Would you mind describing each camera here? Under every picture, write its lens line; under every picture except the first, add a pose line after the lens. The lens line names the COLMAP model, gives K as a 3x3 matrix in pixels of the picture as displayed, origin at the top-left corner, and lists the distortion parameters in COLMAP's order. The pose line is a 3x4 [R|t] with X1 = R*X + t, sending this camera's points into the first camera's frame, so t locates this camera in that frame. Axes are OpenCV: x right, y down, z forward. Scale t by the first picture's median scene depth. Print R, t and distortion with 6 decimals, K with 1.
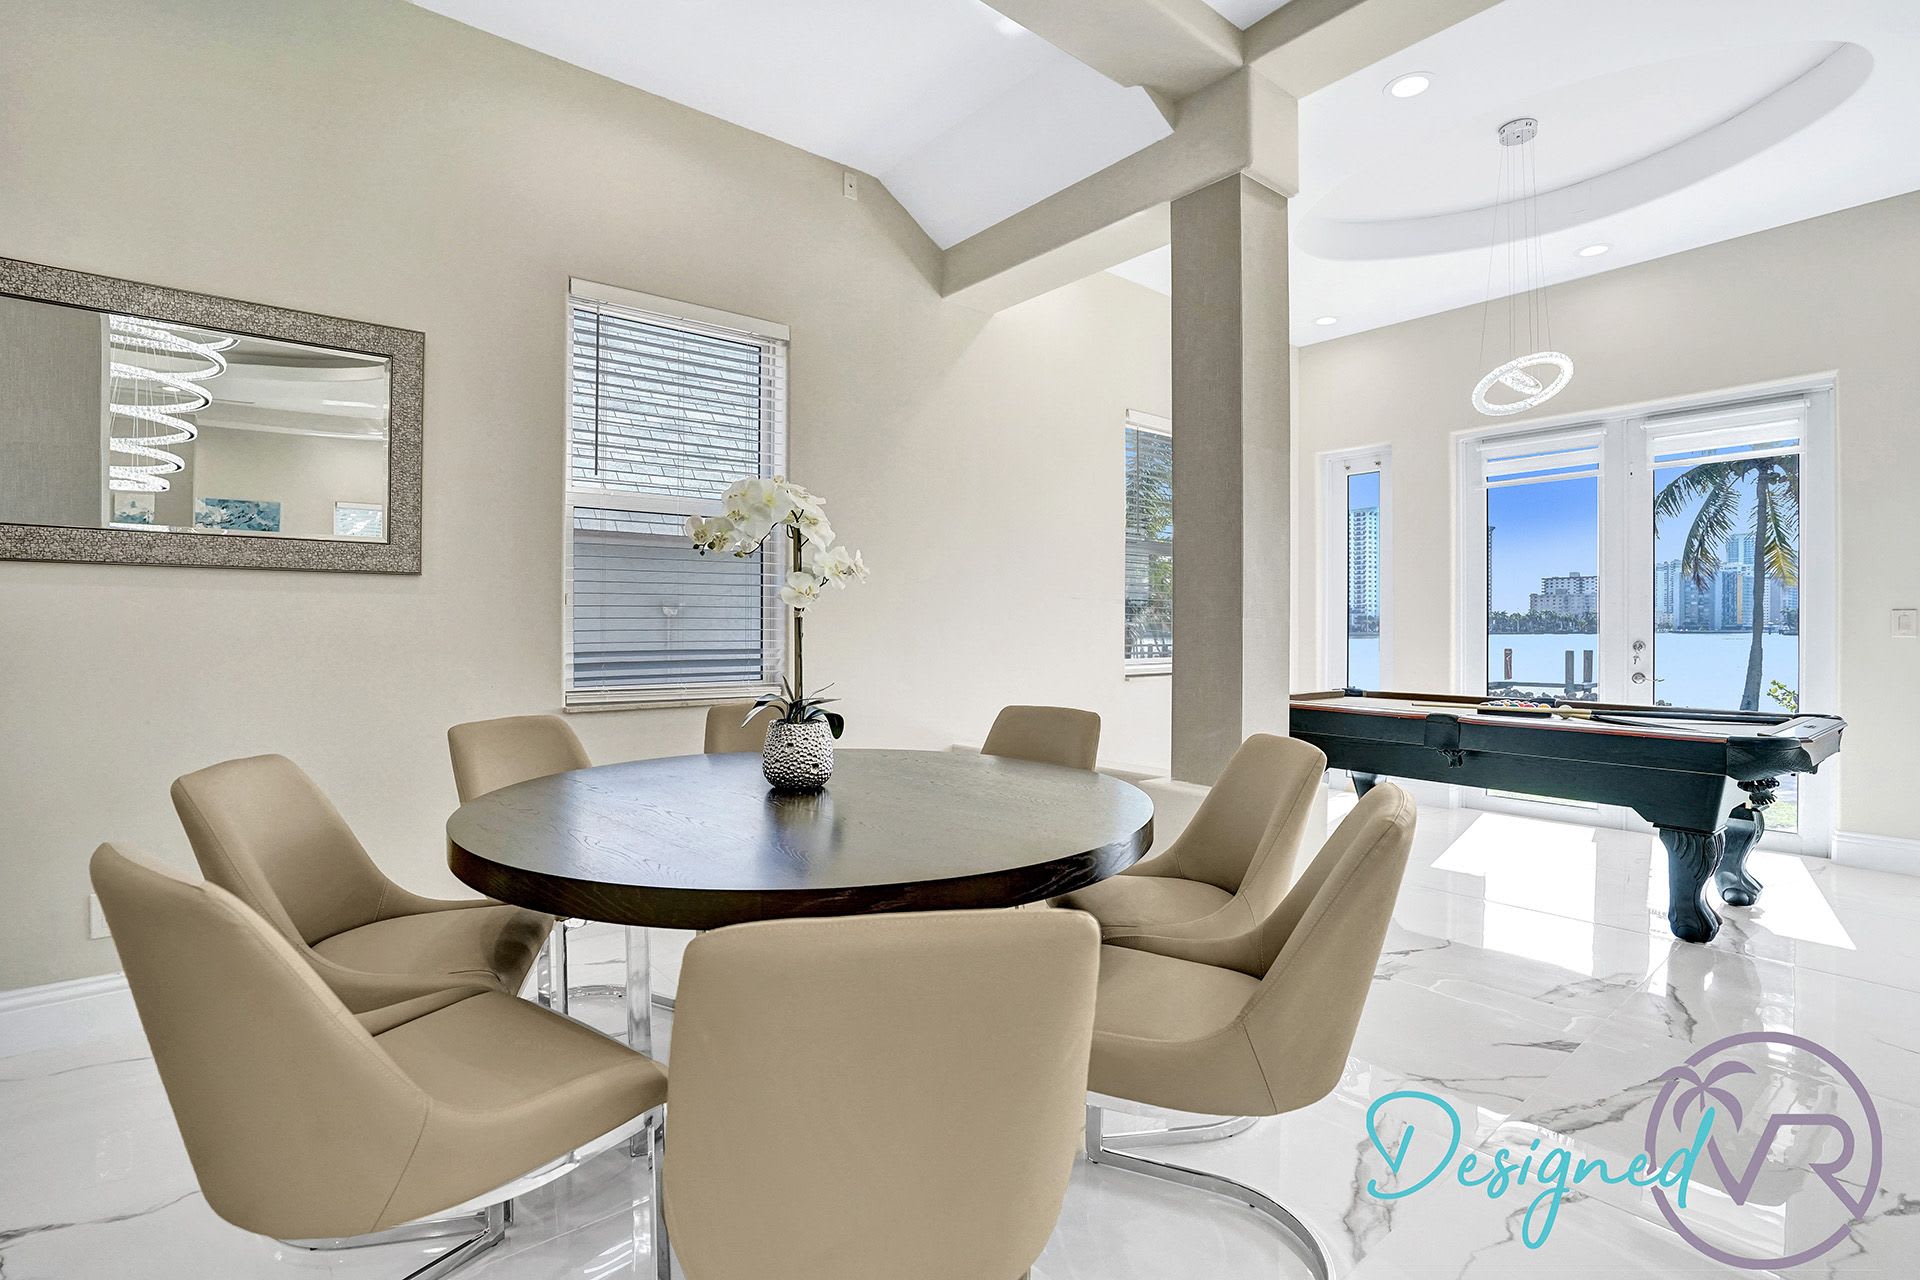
lens RADIAL K [[895.2, 0, 935.4], [0, 895.2, 628.0], [0, 0, 1]] dist [-0.057500, 0.017778]
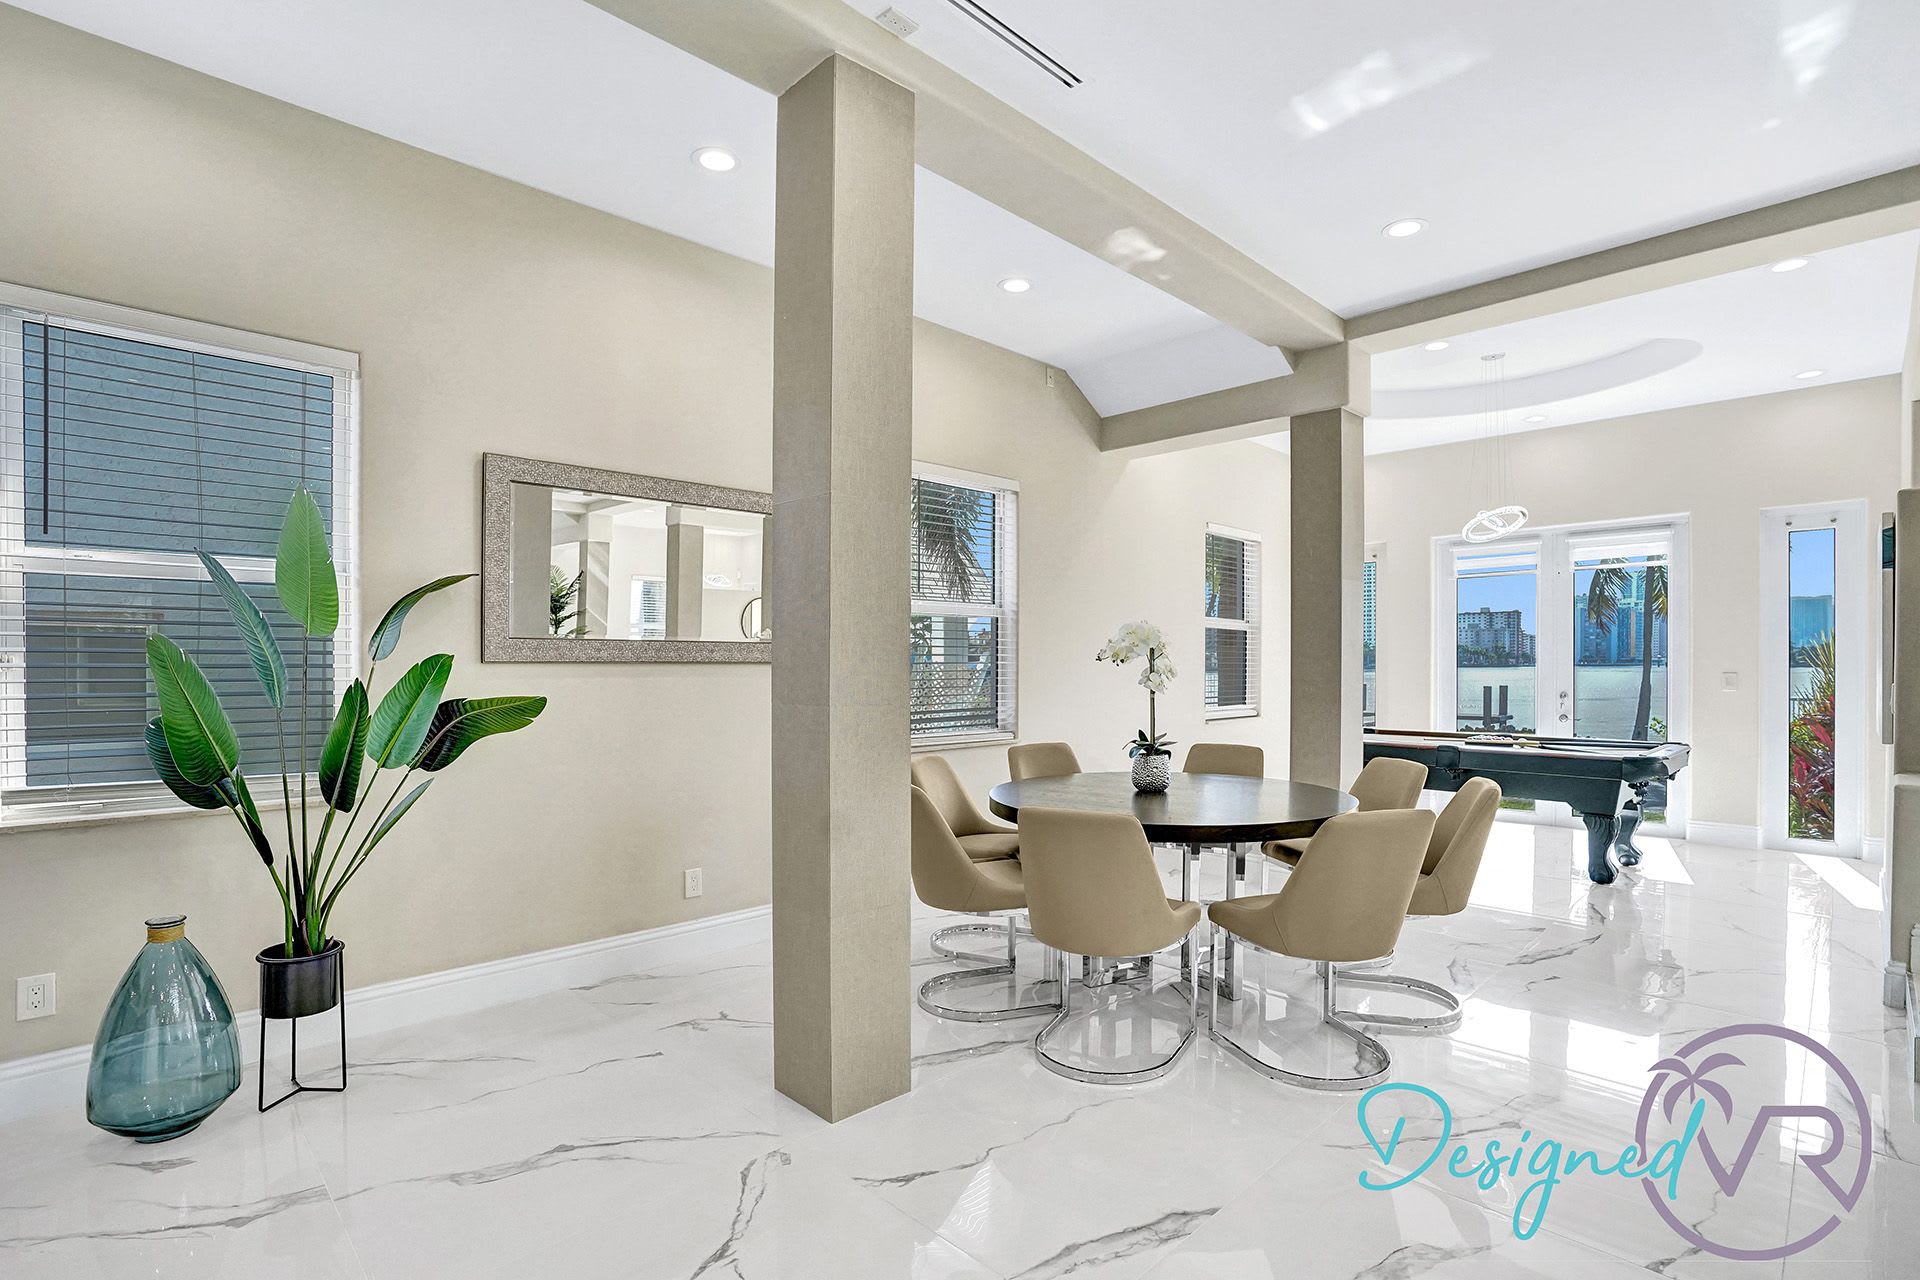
lens RADIAL K [[895.2, 0, 950.7], [0, 895.2, 673.4], [0, 0, 1]] dist [-0.057500, 0.017778]
pose [[0.996321, -0.005170, 0.085544, -0.396240], [0.004233, 0.999929, 0.011136, -0.045674], [-0.085596, -0.010733, 0.996272, -0.429656]]
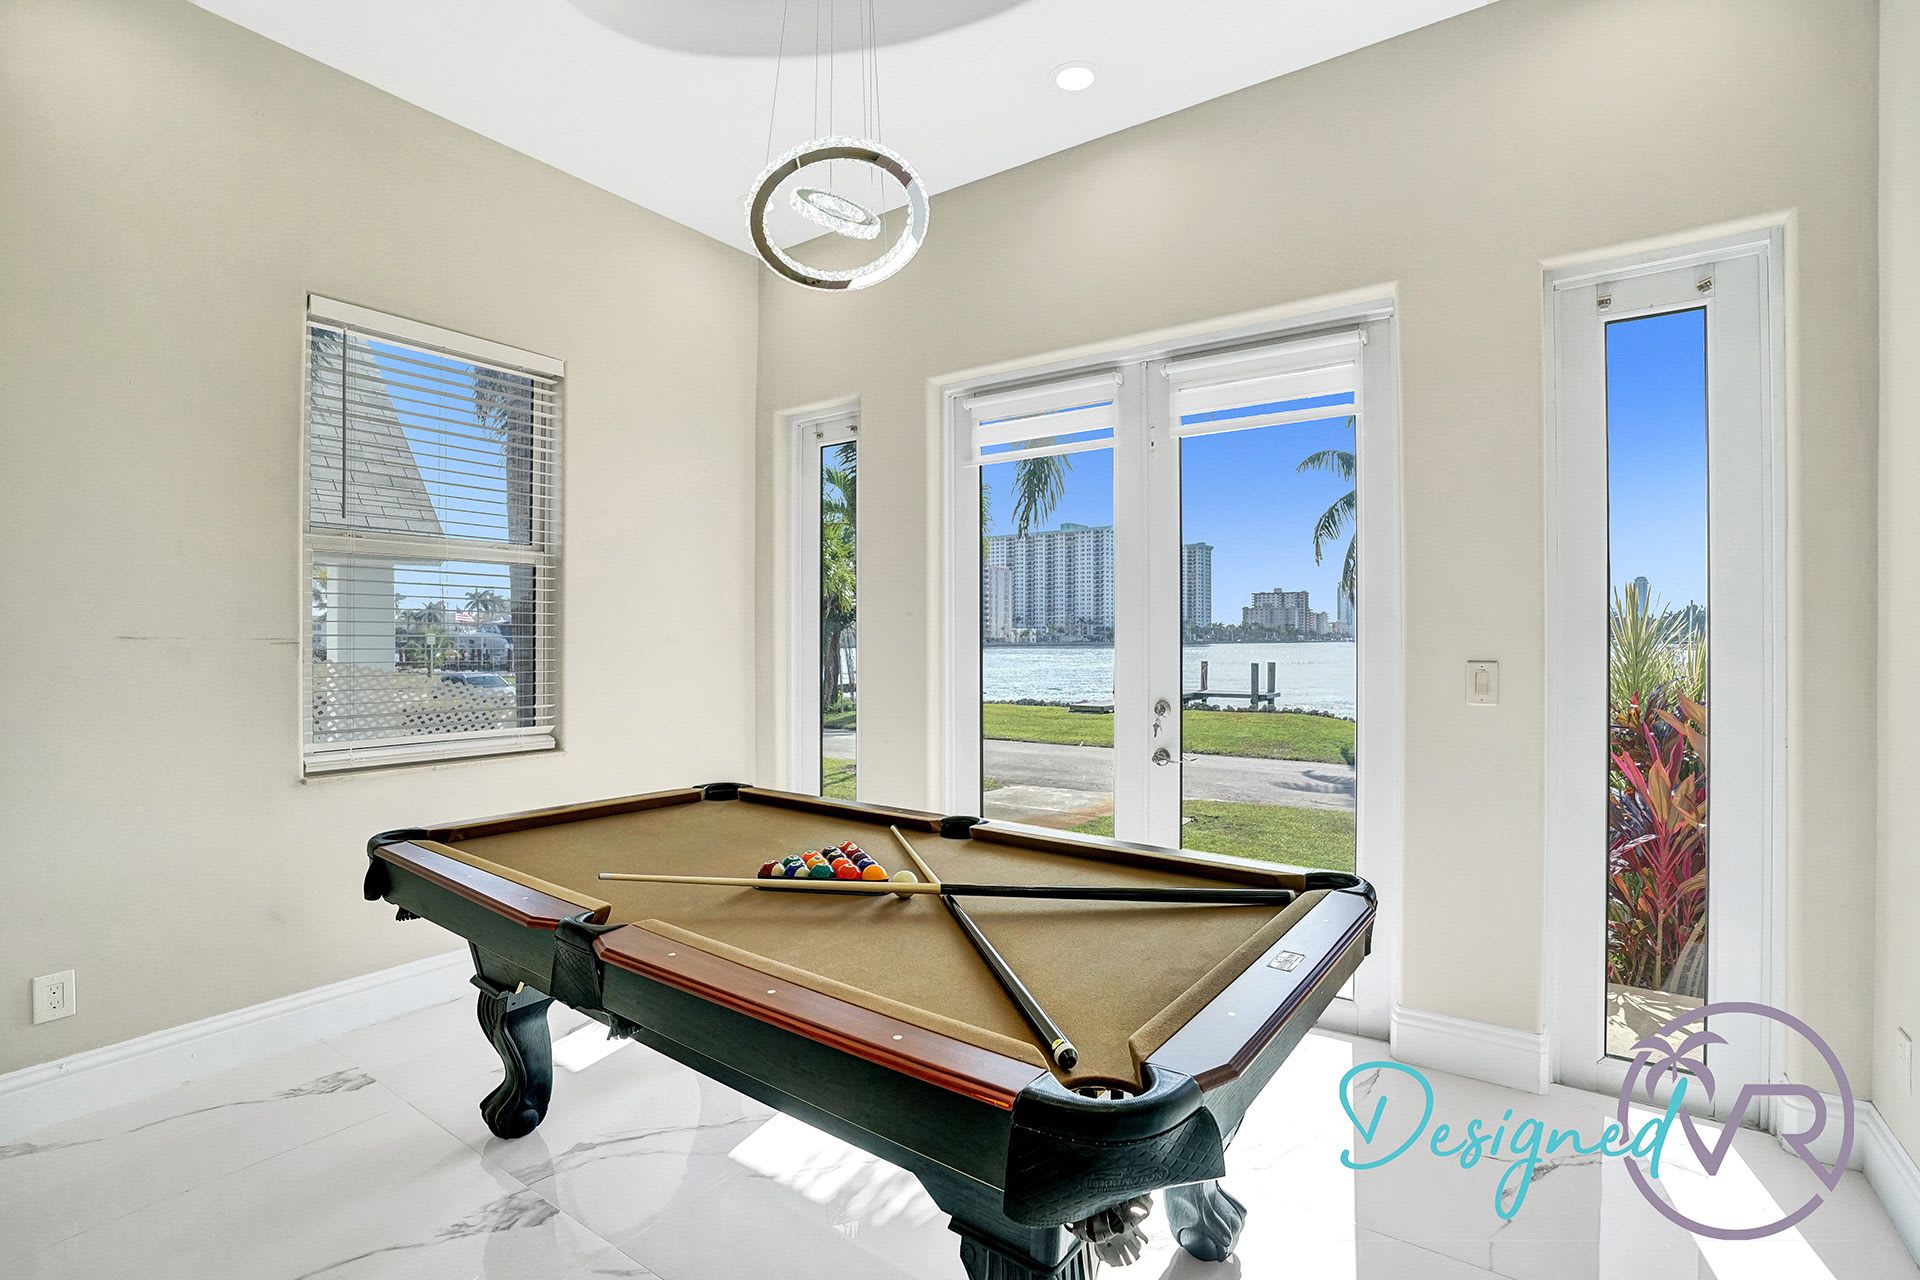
lens RADIAL K [[895.2, 0, 950.0], [0, 895.2, 639.2], [0, 0, 1]] dist [-0.057500, 0.017778]
pose [[0.961289, -0.003282, 0.275524, 0.604461], [0.003244, 0.999995, 0.000595, -0.040639], [-0.275524, 0.000322, 0.961294, 0.508976]]
